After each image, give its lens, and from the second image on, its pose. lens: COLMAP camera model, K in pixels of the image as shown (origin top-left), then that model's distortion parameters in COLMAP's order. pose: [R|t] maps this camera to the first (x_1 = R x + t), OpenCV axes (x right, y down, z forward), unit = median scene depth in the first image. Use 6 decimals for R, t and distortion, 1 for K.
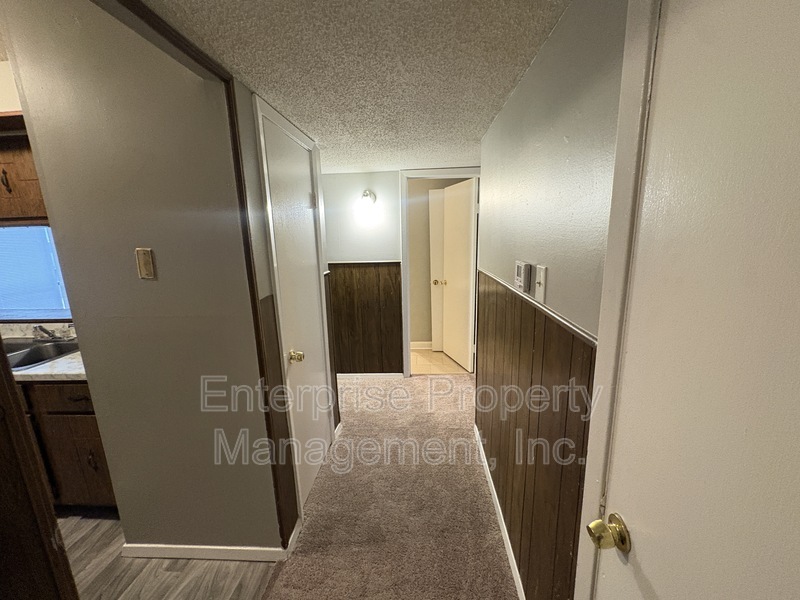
lens RADIAL K [[318.7, 0, 400.0], [0, 318.7, 298.4], [0, 0, 1]] dist [0.000972, -0.000349]
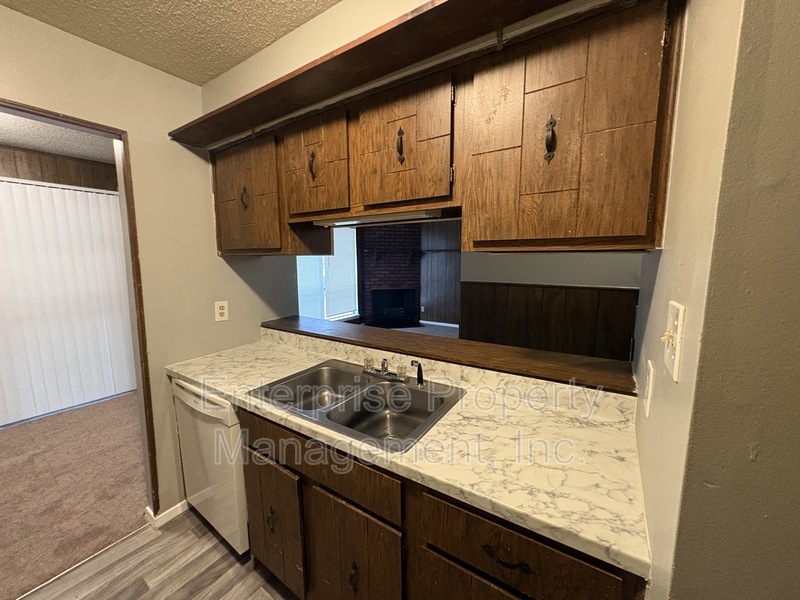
lens RADIAL K [[318.7, 0, 401.4], [0, 318.7, 299.5], [0, 0, 1]] dist [0.000972, -0.000349]
pose [[0.877477, 0.086688, -0.471720, -0.898345], [-0.114668, 0.992925, -0.030832, -0.033249], [0.465710, 0.081145, 0.881209, 0.449144]]
